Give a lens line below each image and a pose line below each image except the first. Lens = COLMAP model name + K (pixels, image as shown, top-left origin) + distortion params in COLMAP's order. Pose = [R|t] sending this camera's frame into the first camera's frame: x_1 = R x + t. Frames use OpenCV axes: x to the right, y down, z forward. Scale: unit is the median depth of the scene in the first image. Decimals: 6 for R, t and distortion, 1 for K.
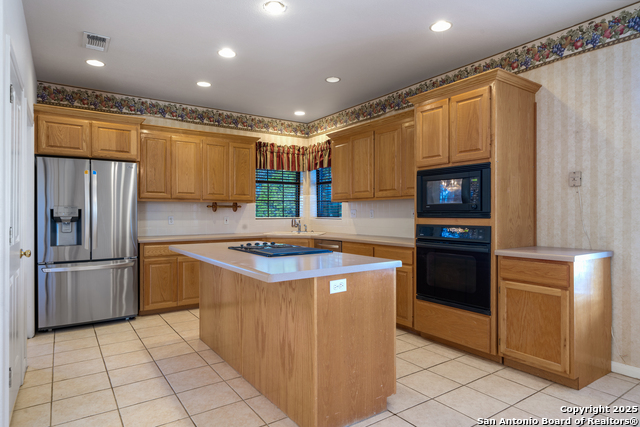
lens RADIAL K [[378.1, 0, 320.5], [0, 378.1, 214.3], [0, 0, 1]] dist [0.005896, -0.000699]
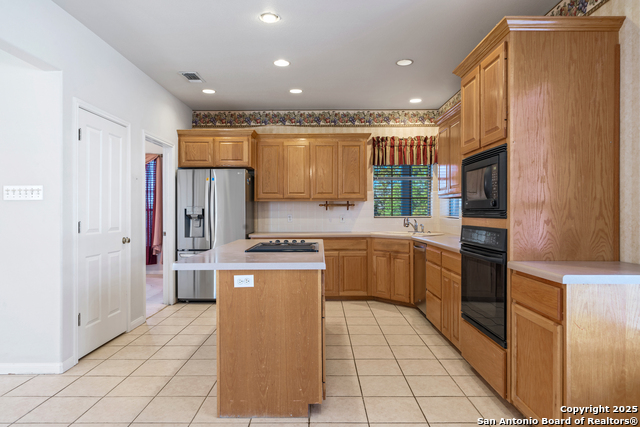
lens RADIAL K [[411.8, 0, 320.1], [0, 411.8, 212.9], [0, 0, 1]] dist [0.003778, 0.001019]
pose [[0.822081, 0.000864, -0.569369, 0.473158], [-0.000109, 0.999999, 0.001360, -0.001520], [0.569370, -0.001056, 0.822081, 0.094013]]
